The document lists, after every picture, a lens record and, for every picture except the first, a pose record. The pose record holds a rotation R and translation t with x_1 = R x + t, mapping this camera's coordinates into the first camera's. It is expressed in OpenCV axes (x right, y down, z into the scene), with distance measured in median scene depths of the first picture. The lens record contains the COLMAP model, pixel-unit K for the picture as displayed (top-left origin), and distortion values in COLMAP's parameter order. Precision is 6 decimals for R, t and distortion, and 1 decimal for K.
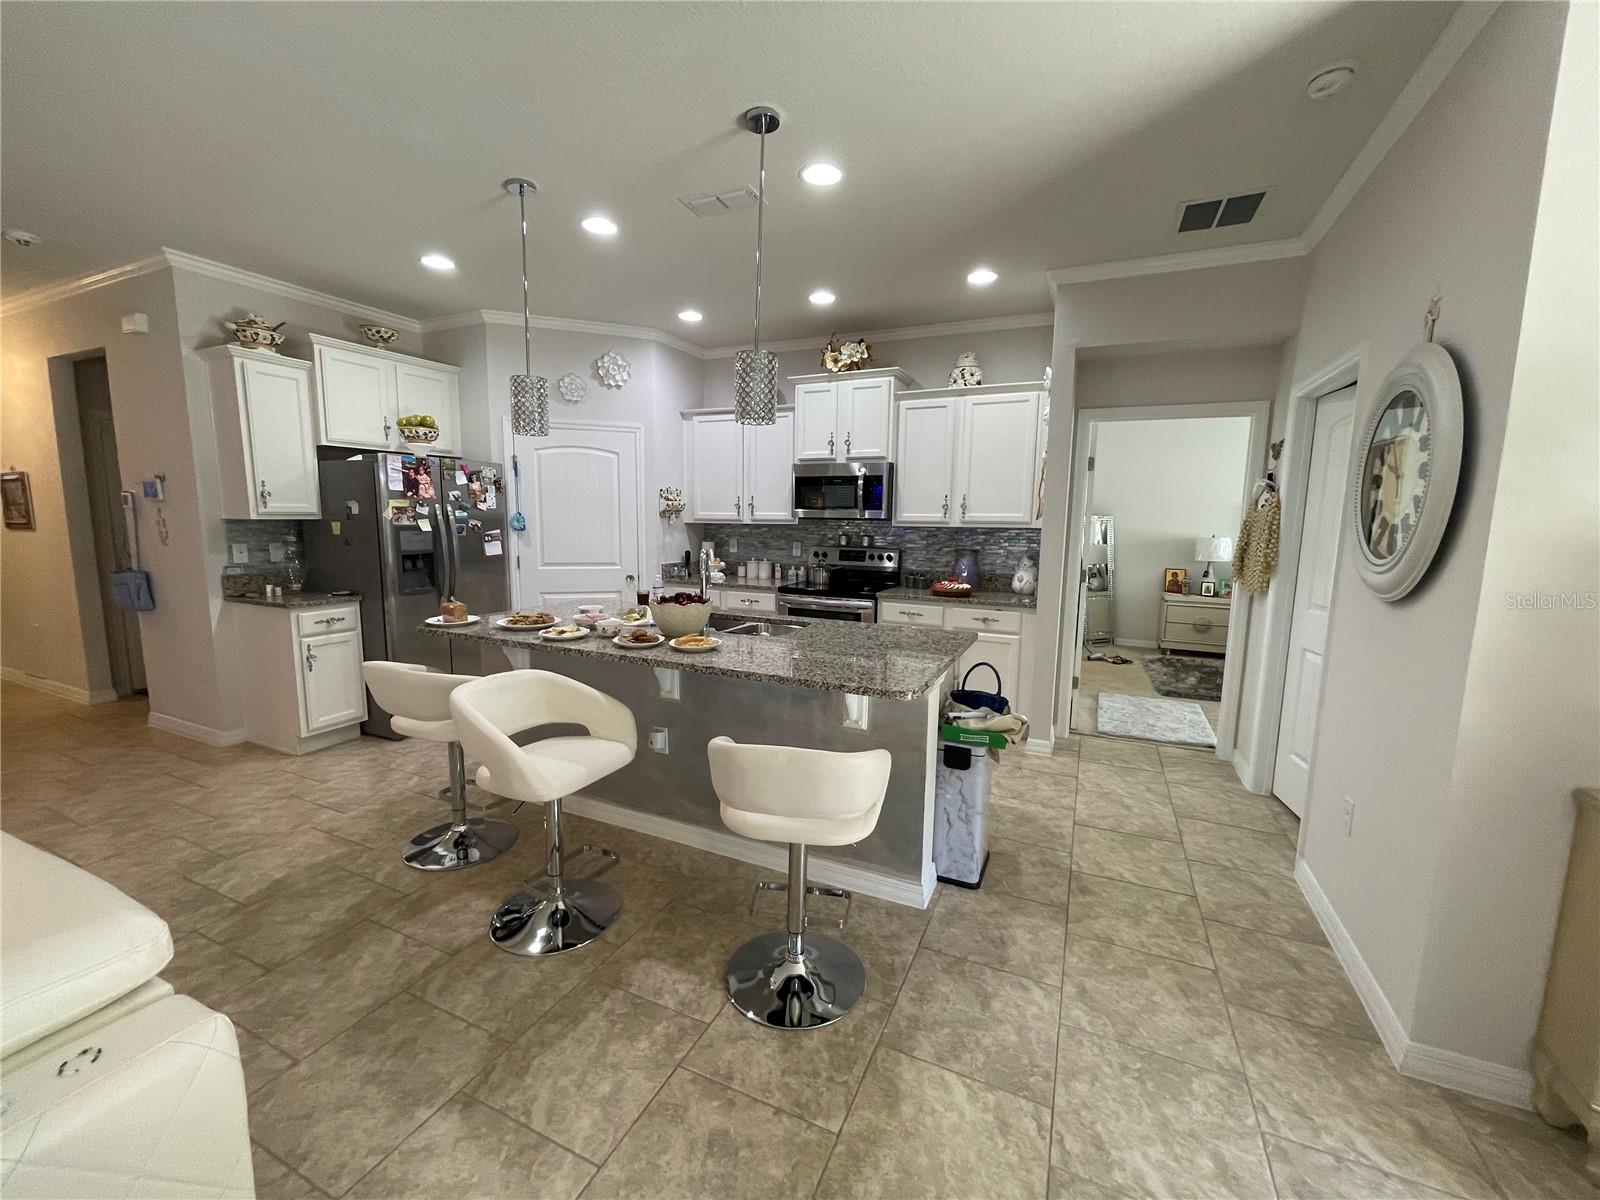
lens RADIAL K [[646.0, 0, 788.0], [0, 646.0, 602.0], [0, 0, 1]] dist [-0.000033, -0.000278]
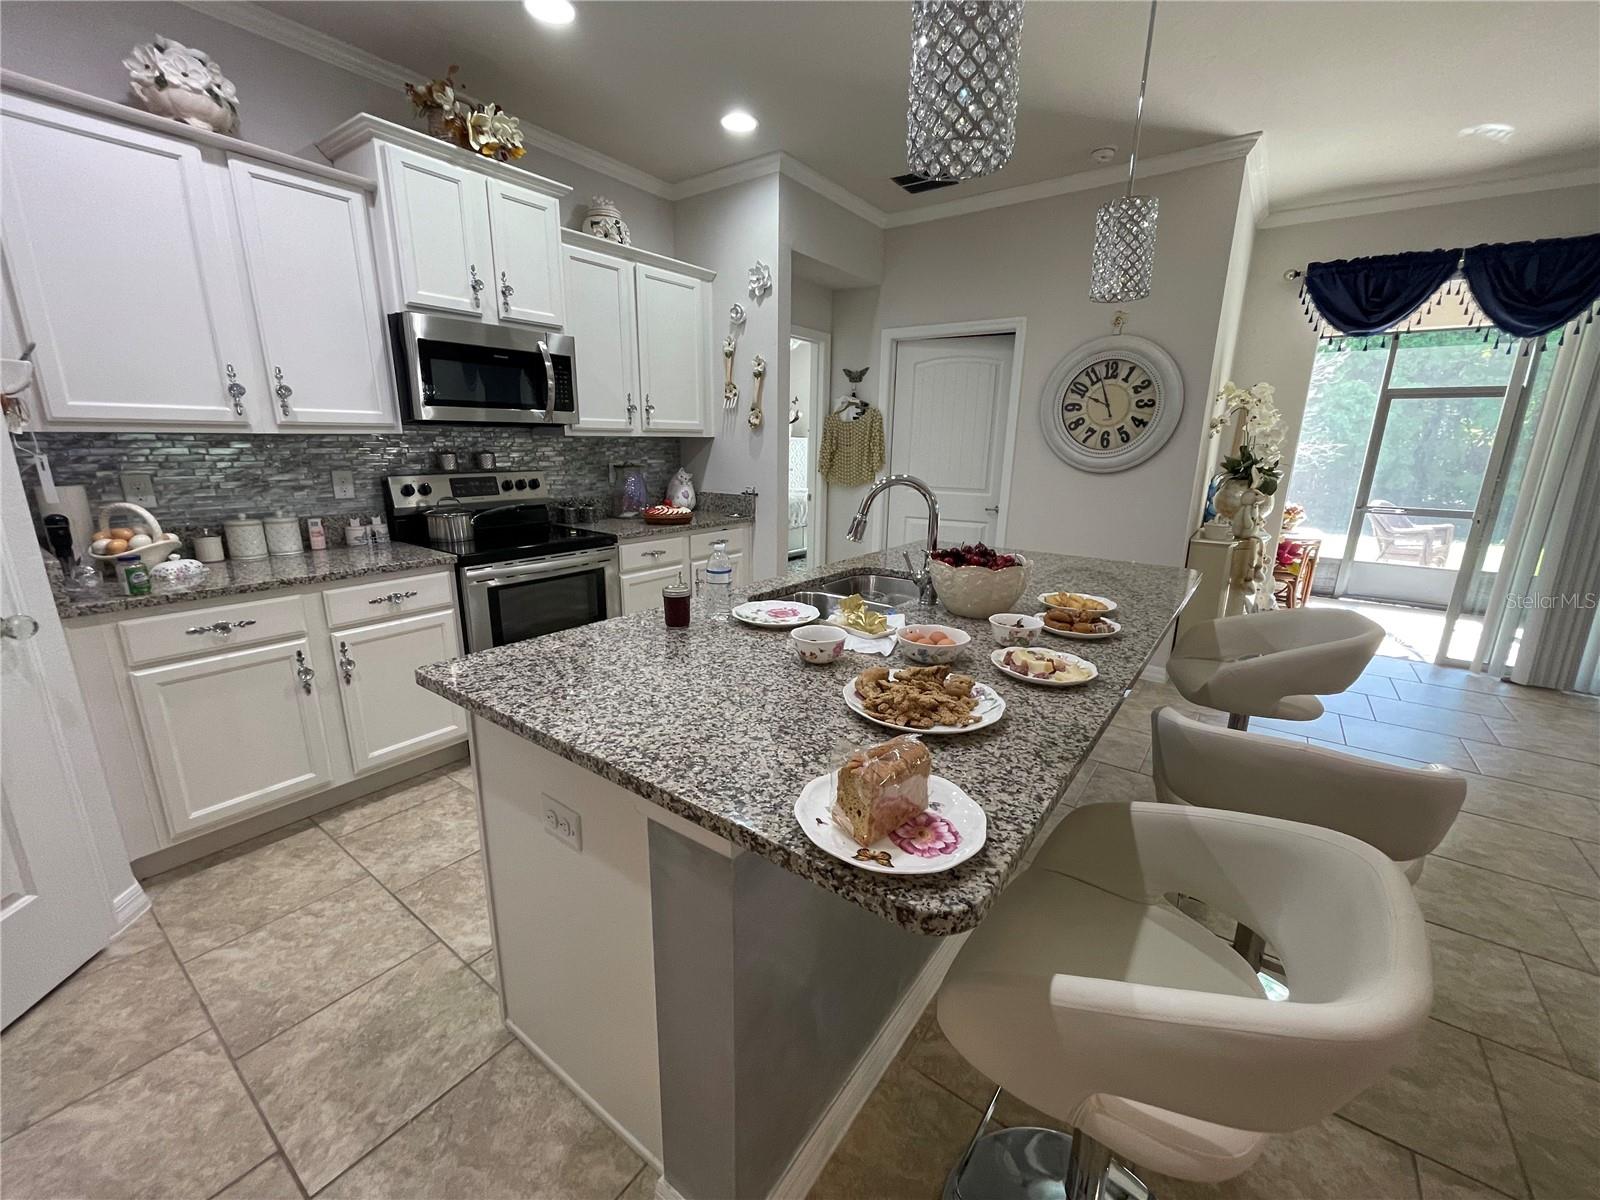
lens RADIAL K [[646.0, 0, 788.0], [0, 646.0, 602.0], [0, 0, 1]] dist [-0.000033, -0.000278]
pose [[0.184892, -0.252161, 0.949858, -0.484493], [0.118663, 0.965178, 0.233130, -0.079038], [-0.975569, 0.069609, 0.208376, 0.634984]]
